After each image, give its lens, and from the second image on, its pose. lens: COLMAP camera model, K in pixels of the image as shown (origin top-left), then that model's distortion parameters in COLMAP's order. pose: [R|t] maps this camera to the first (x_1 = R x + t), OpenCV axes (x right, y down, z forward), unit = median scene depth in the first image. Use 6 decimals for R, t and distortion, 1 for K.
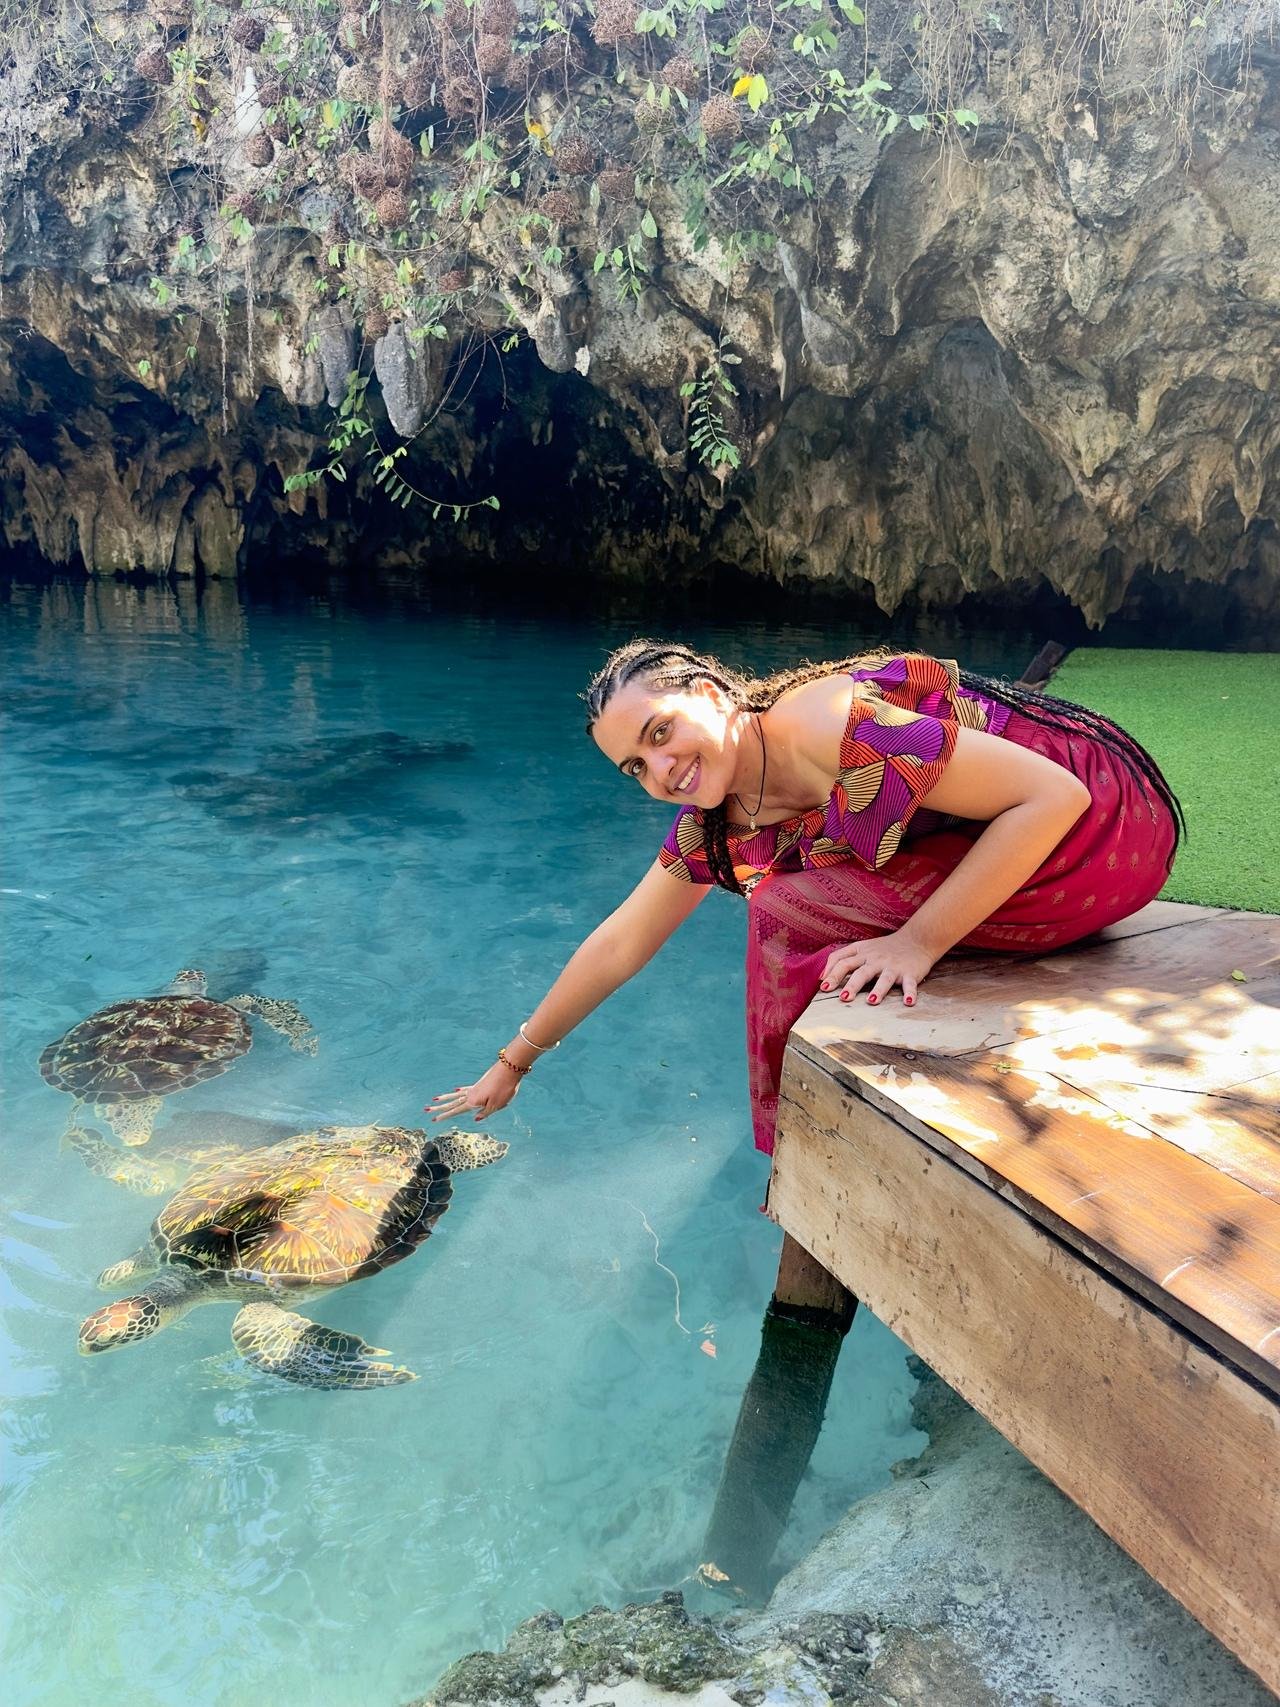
lens RADIAL K [[1424.6, 0, 642.2], [0, 1424.6, 864.1], [0, 0, 1]] dist [0.045432, -0.071535]
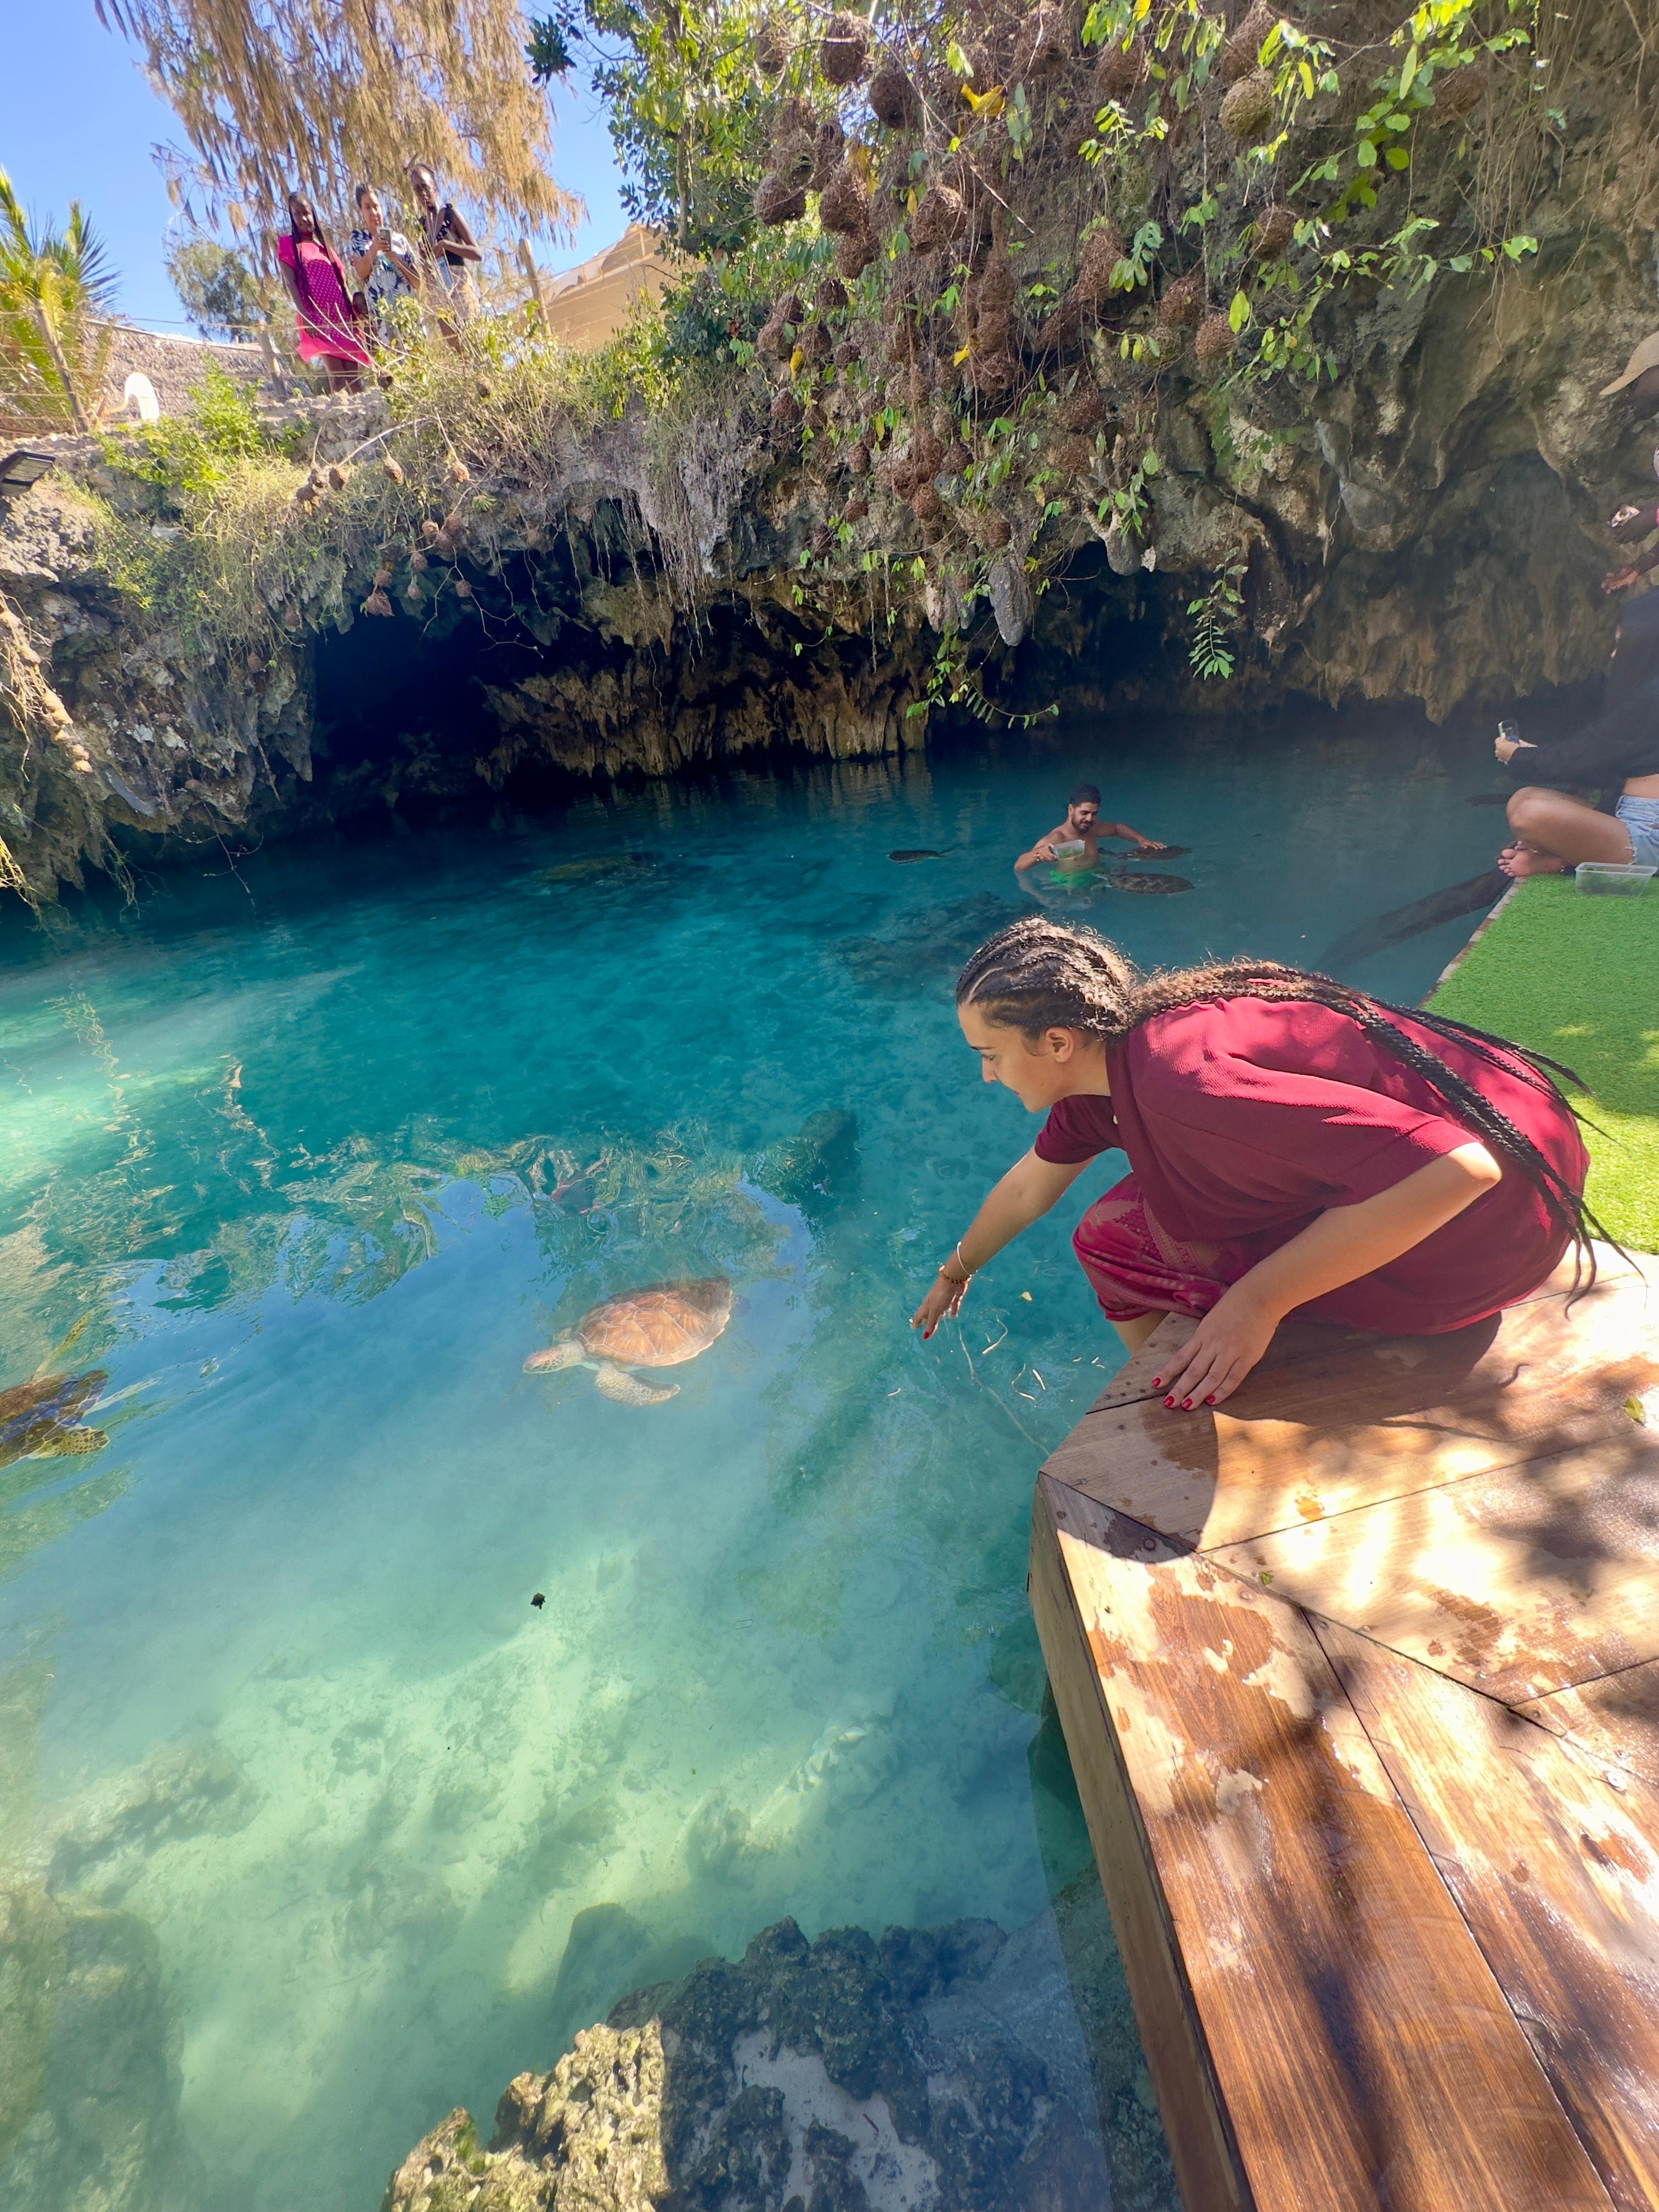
lens RADIAL K [[895.7, 0, 833.6], [0, 895.7, 1108.0], [0, 0, 1]] dist [-0.001235, 0.000961]
pose [[0.912414, 0.044656, -0.406826, 0.049358], [0.045129, 0.976990, 0.208456, -0.064386], [0.406774, -0.208558, 0.889404, 0.100583]]
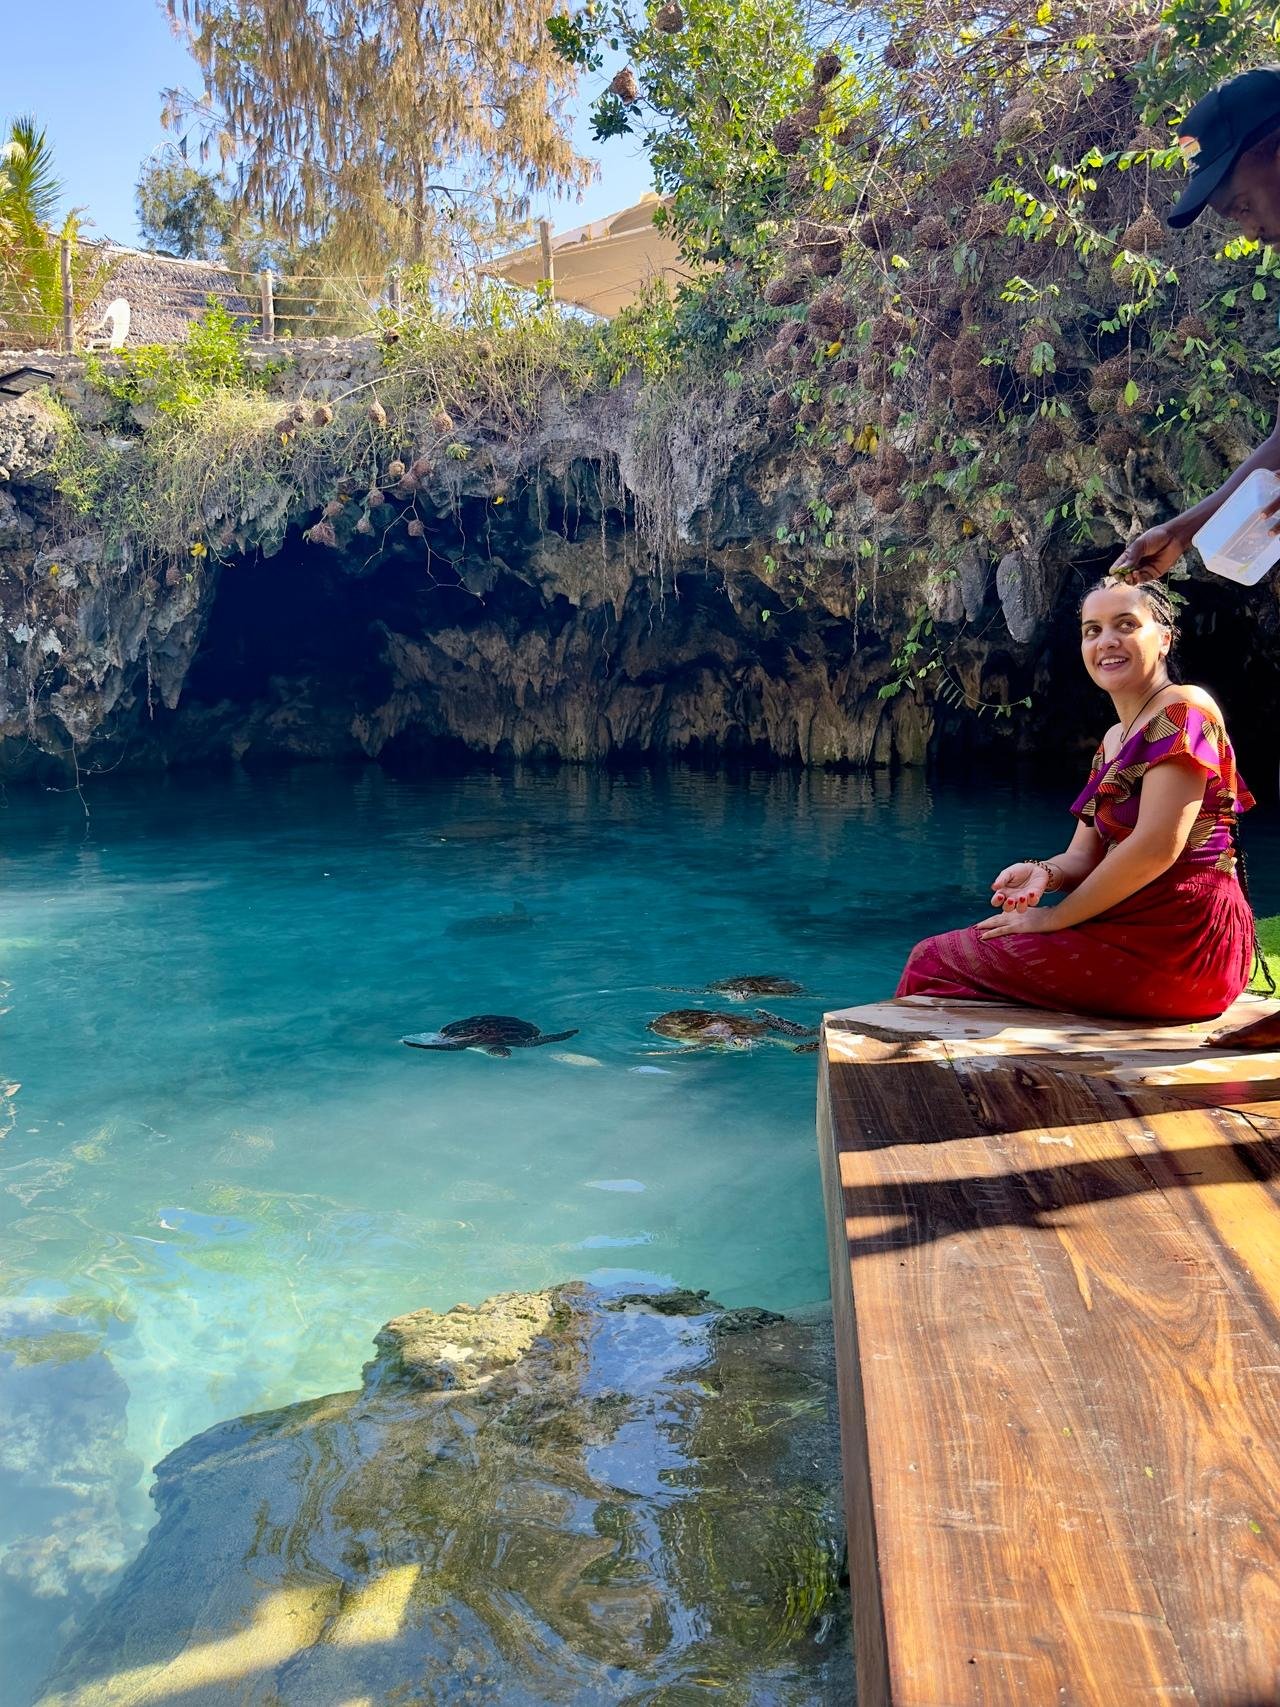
lens RADIAL K [[1410.3, 0, 627.6], [0, 1410.3, 838.8], [0, 0, 1]] dist [0.170689, -0.334900]
pose [[0.857894, 0.014408, -0.513624, 0.178807], [-0.089366, 0.988556, -0.121536, 0.030548], [0.505995, 0.150165, 0.849364, -0.136877]]
